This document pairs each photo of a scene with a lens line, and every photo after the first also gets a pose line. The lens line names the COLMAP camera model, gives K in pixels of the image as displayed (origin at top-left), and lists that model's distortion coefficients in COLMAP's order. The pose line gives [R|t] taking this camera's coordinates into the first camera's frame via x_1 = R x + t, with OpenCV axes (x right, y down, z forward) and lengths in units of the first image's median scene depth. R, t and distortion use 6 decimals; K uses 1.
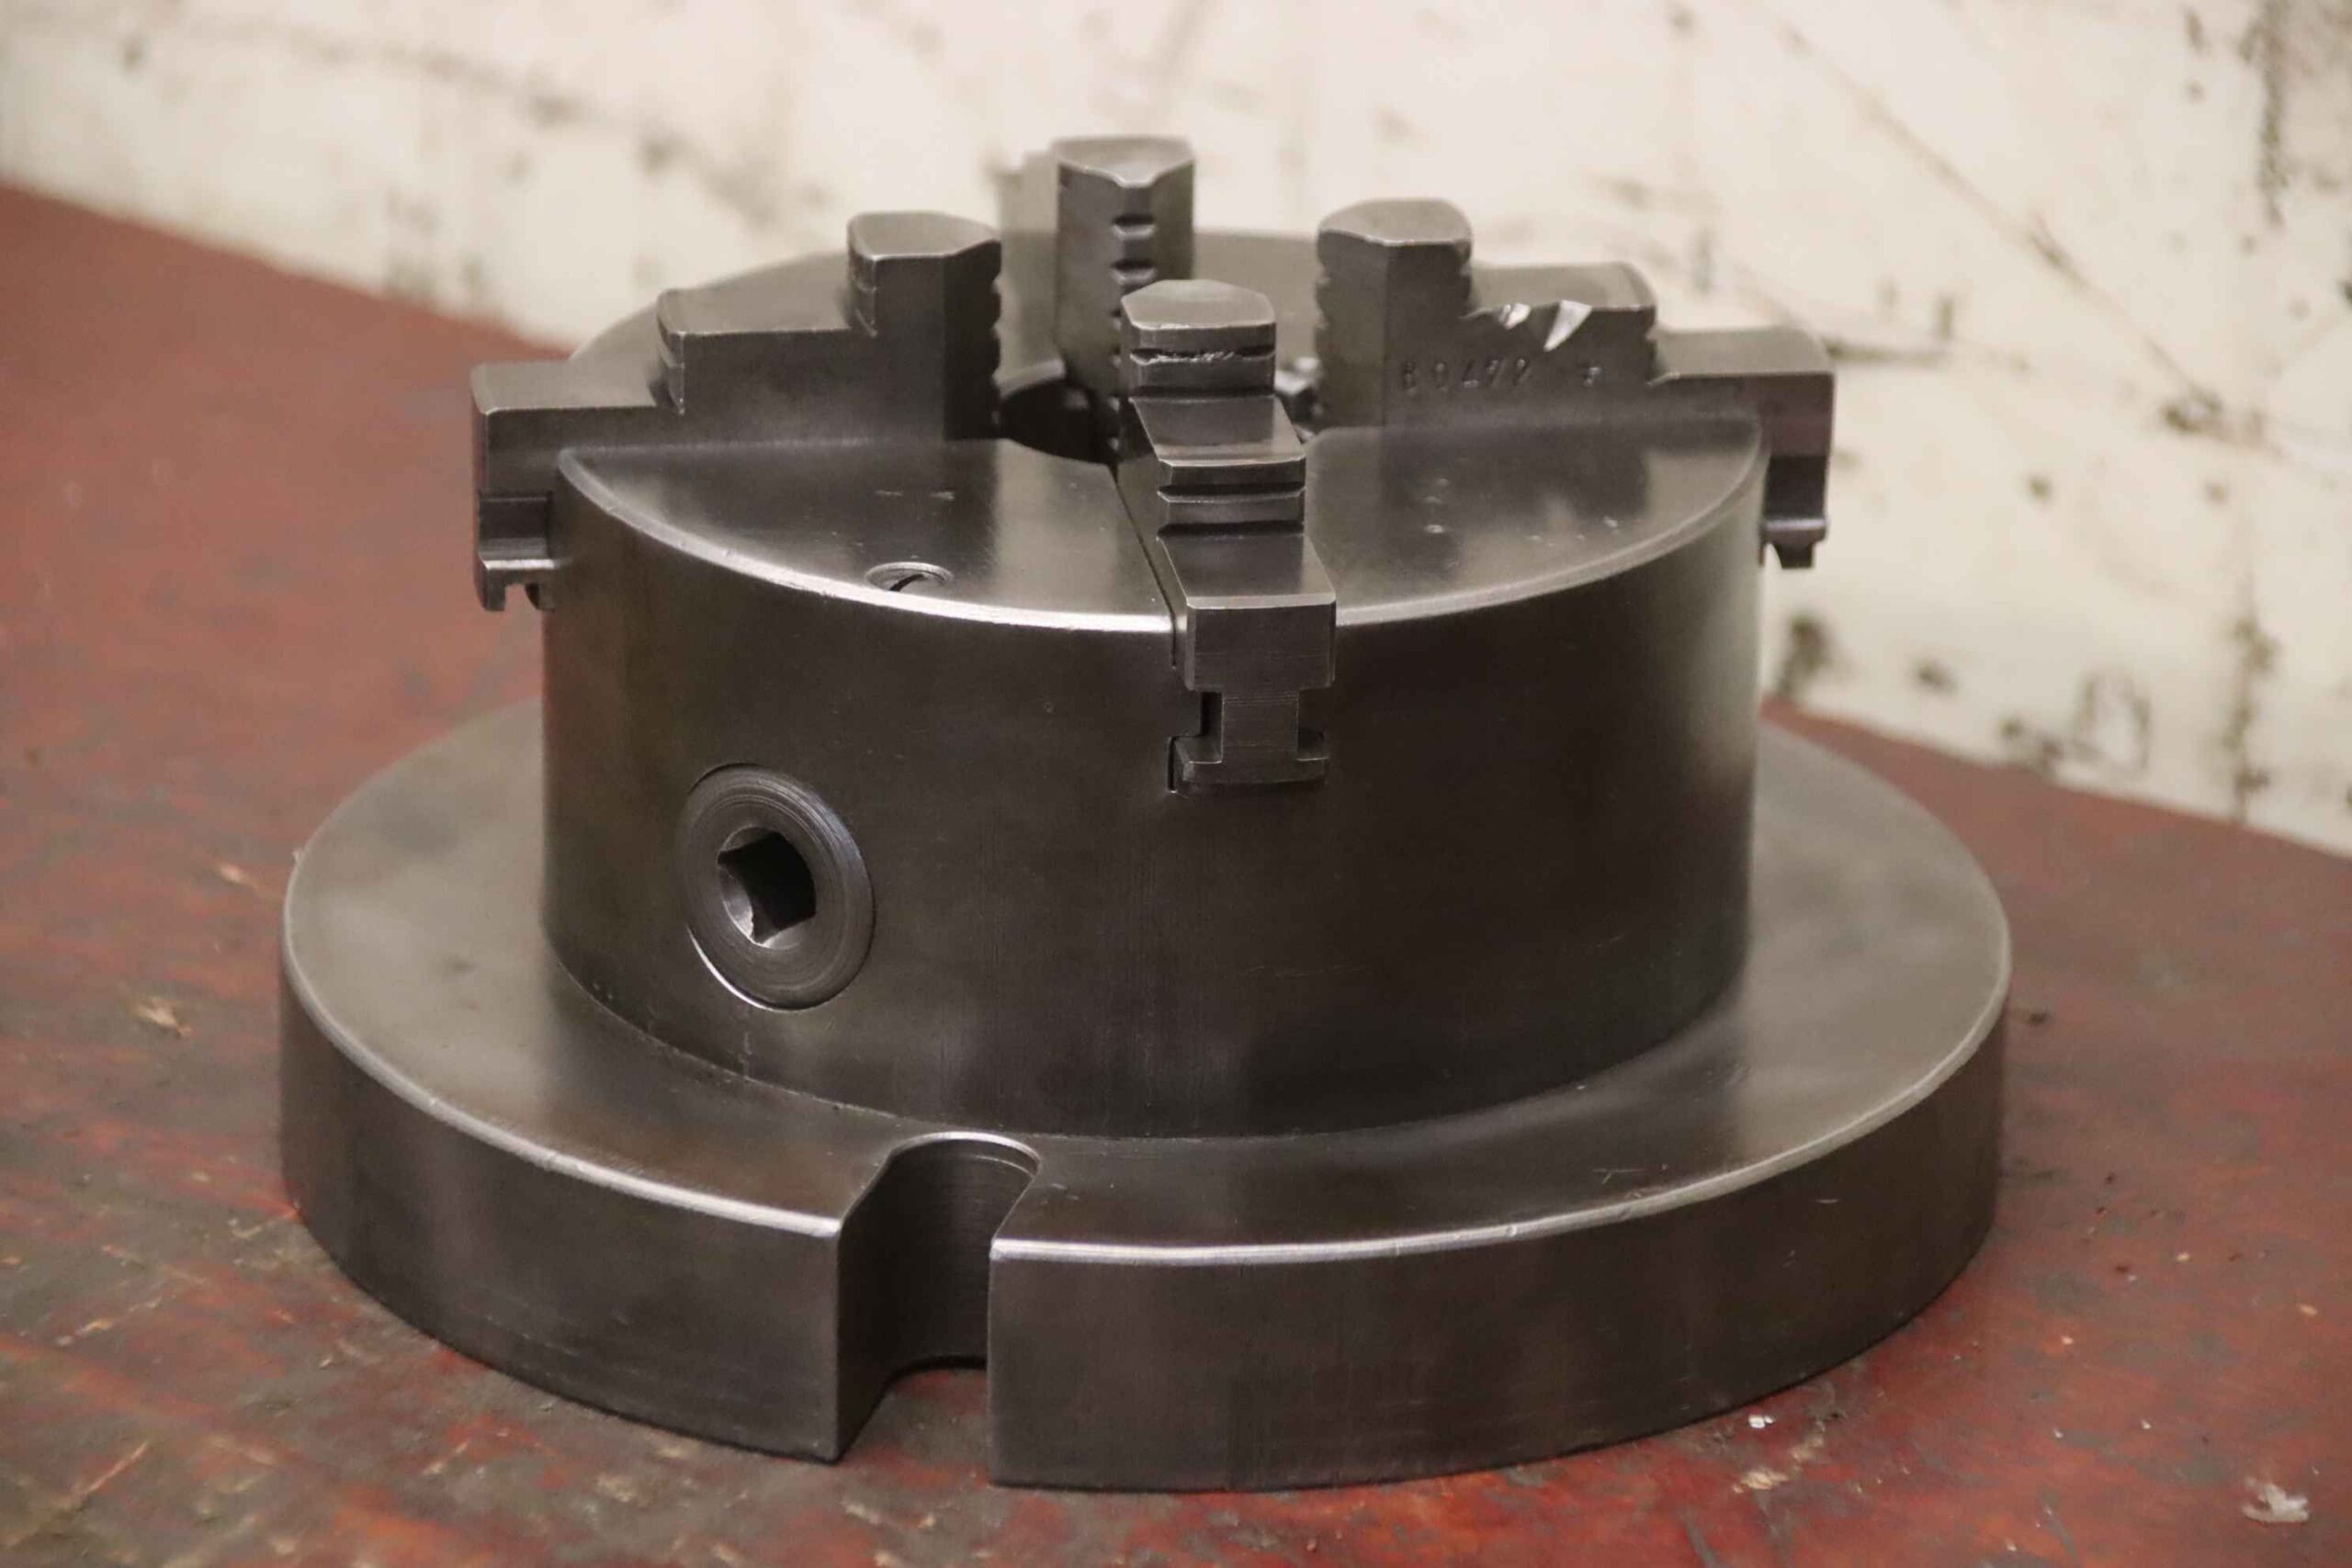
lens RADIAL K [[11075.3, 0, 1175.2], [0, 11075.3, 784.9], [0, 0, 1]] dist [0.533674, 0.000000]
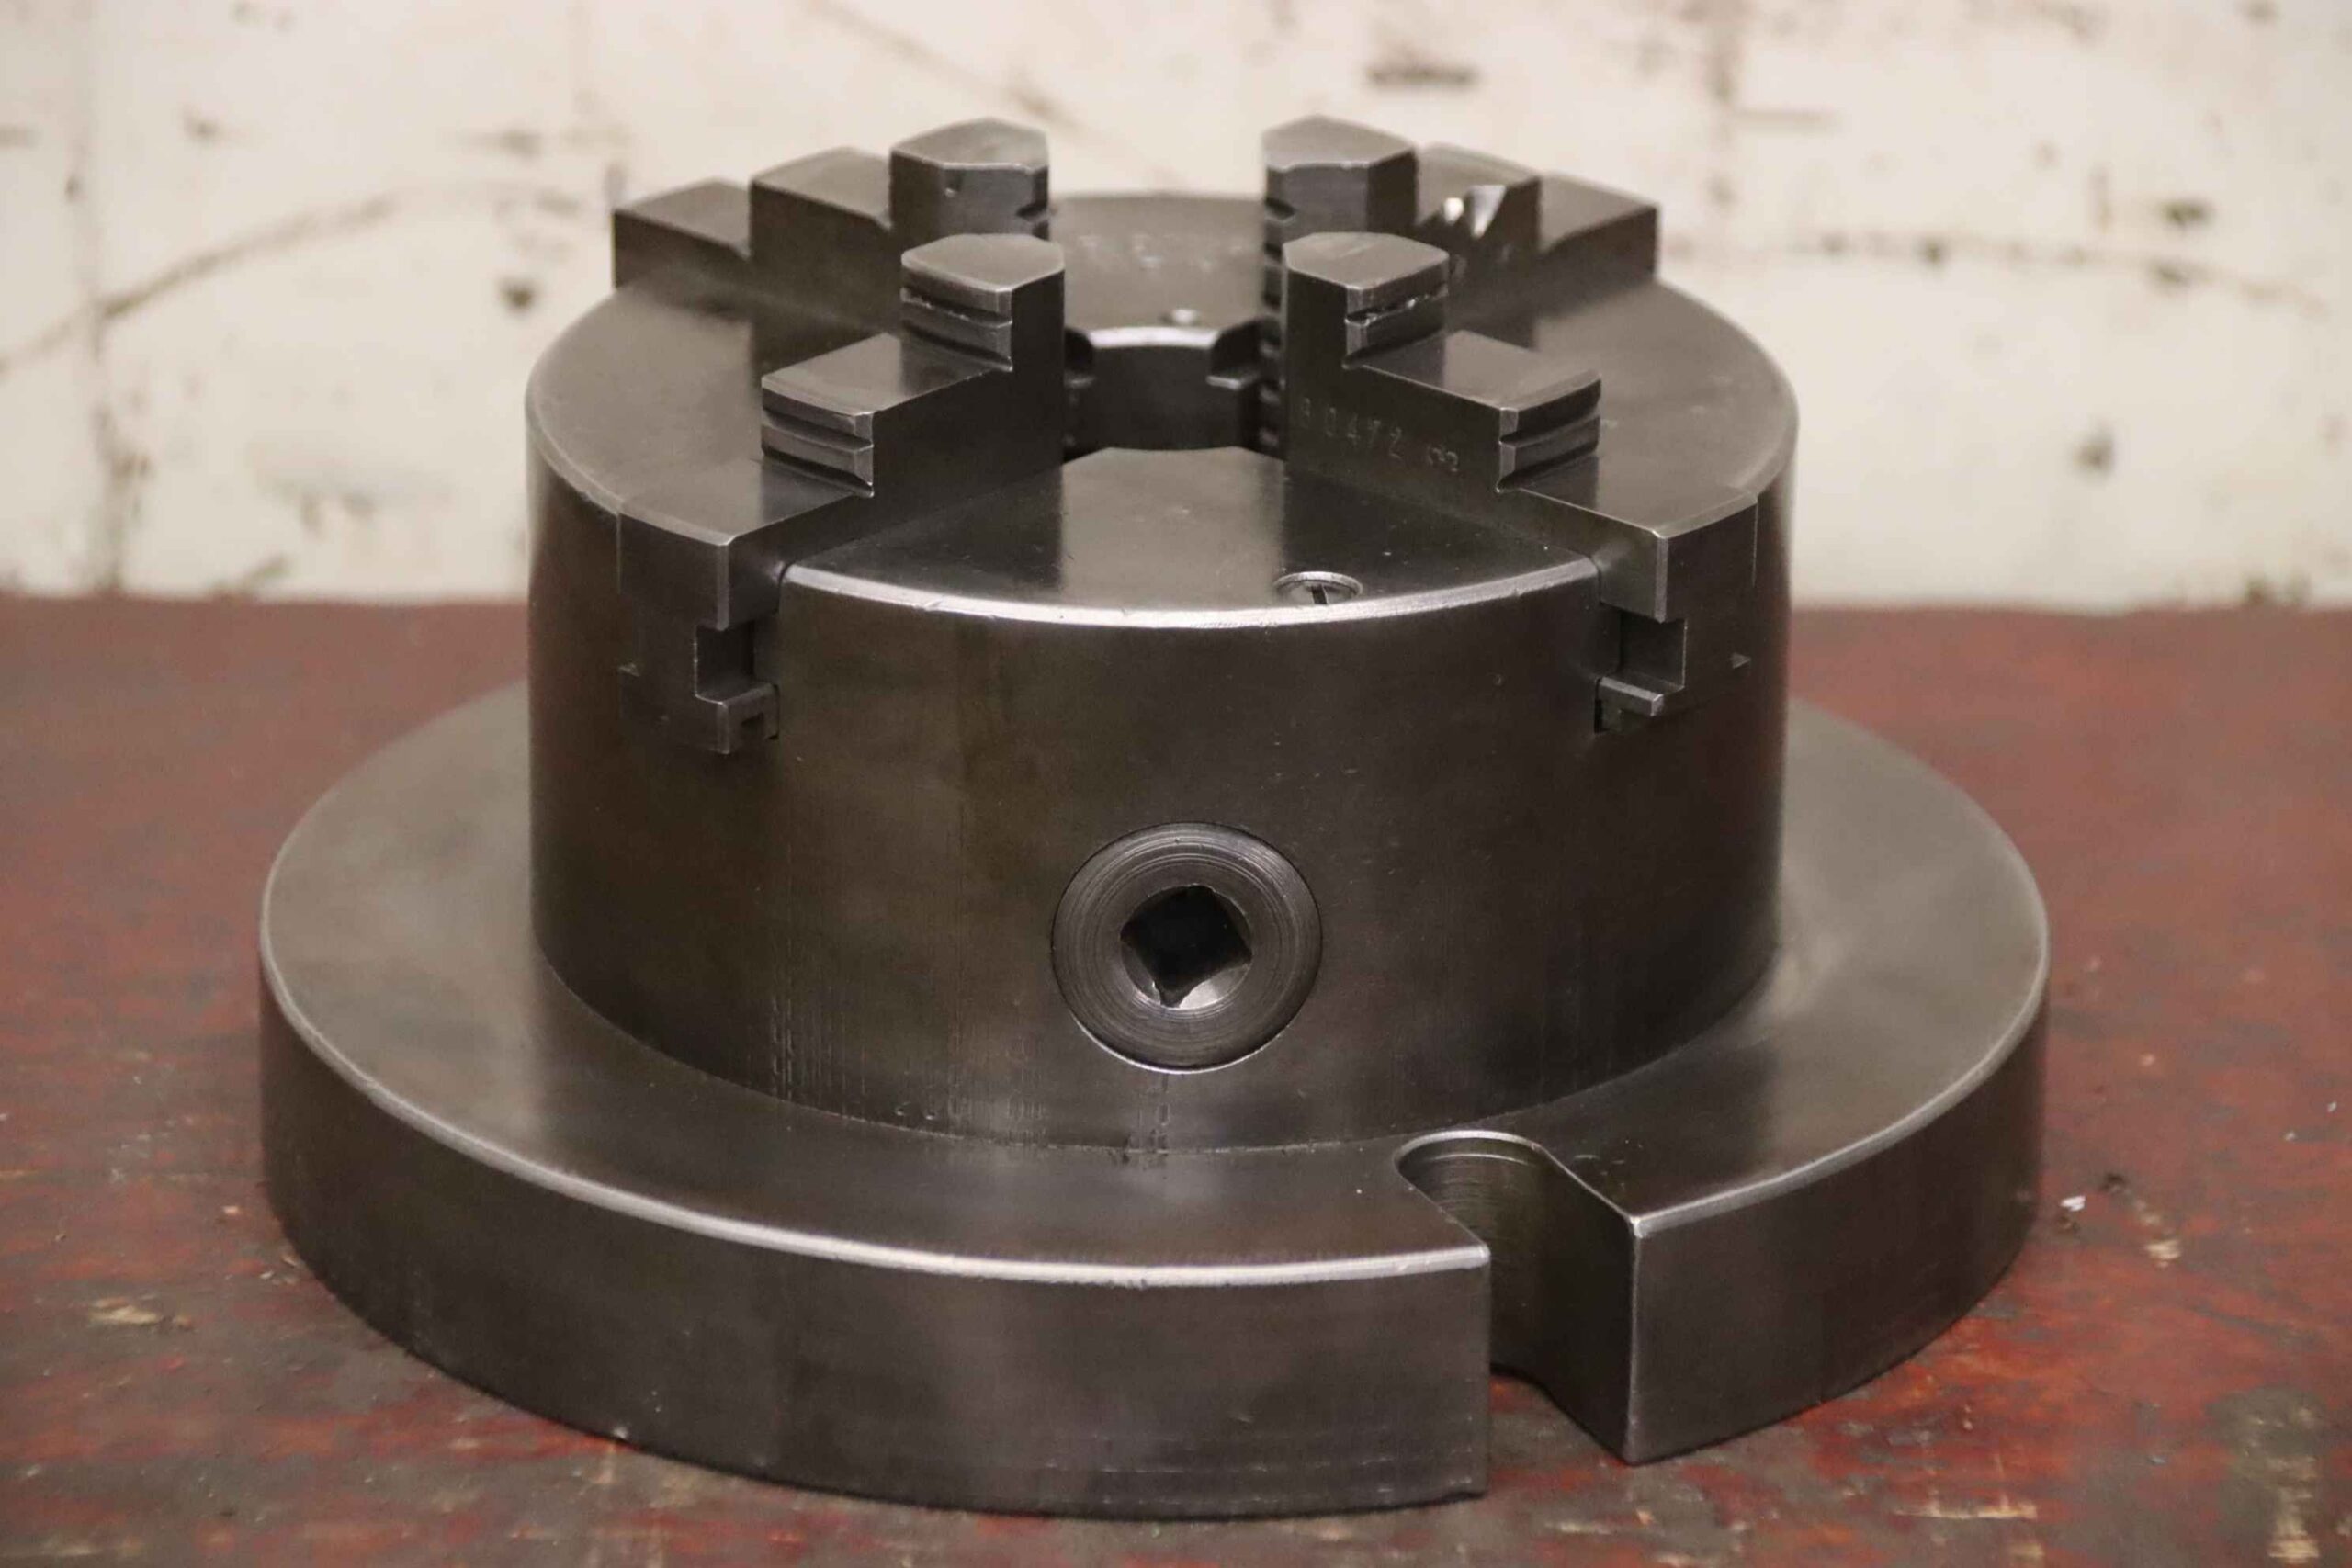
lens RADIAL K [[10895.9, 0, 1177.4], [0, 10895.9, 784.3], [0, 0, 1]] dist [0.882611, 0.000000]
pose [[0.726566, -0.242236, 0.642980, -0.640520], [0.222963, 0.968274, 0.112840, -0.110928], [-0.649915, 0.061375, 0.757525, 0.289342]]
